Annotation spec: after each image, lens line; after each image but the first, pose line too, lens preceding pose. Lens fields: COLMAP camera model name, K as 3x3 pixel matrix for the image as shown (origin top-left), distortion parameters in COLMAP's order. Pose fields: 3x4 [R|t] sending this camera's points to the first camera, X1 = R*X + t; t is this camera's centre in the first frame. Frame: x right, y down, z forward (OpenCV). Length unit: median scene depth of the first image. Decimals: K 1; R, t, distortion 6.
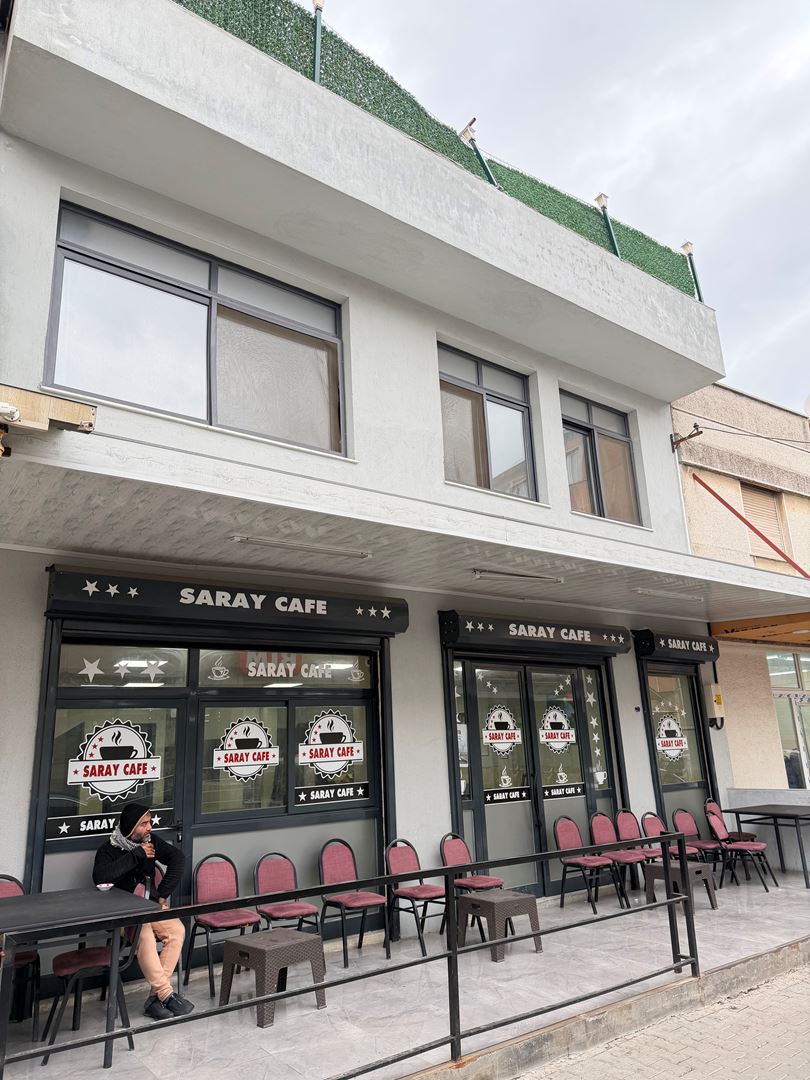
lens RADIAL K [[737.9, 0, 397.1], [0, 737.9, 534.4], [0, 0, 1]] dist [0.001314, -0.003906]
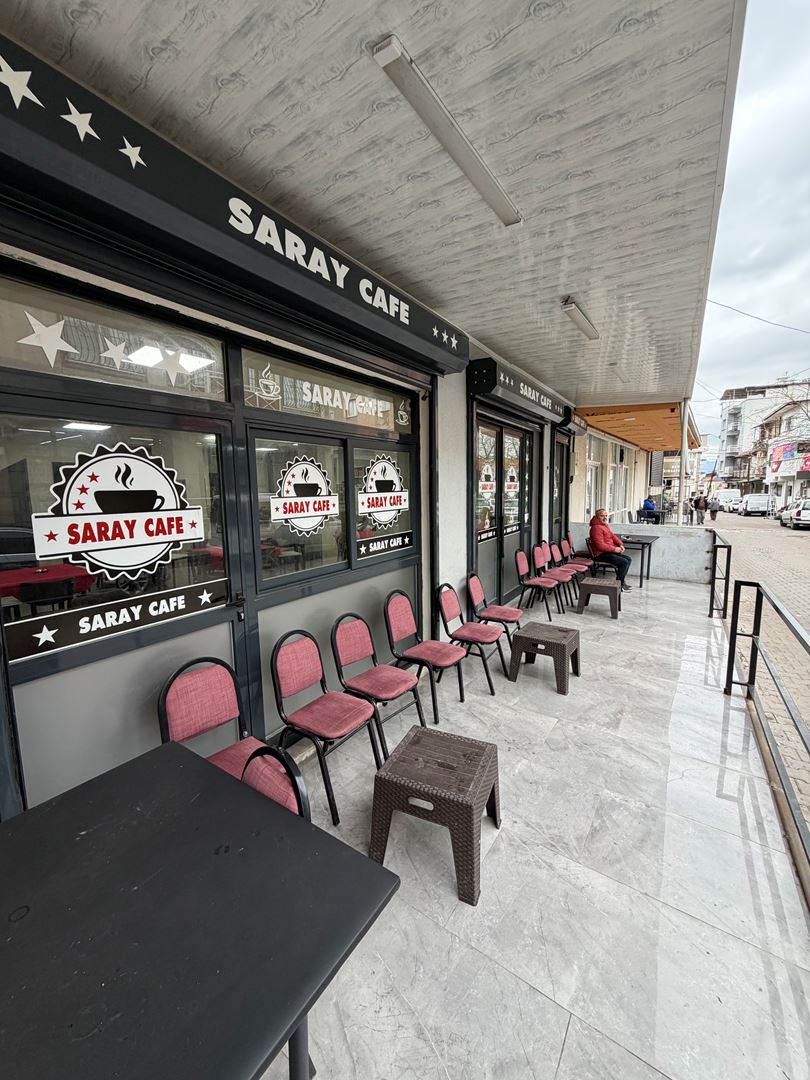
lens RADIAL K [[429.1, 0, 404.1], [0, 429.1, 537.4], [0, 0, 1]] dist [-0.001275, 0.000160]
pose [[0.949328, -0.013916, 0.313980, -0.236280], [-0.104059, 0.928755, 0.355789, 0.151847], [-0.296561, -0.370432, 0.880245, 0.530314]]
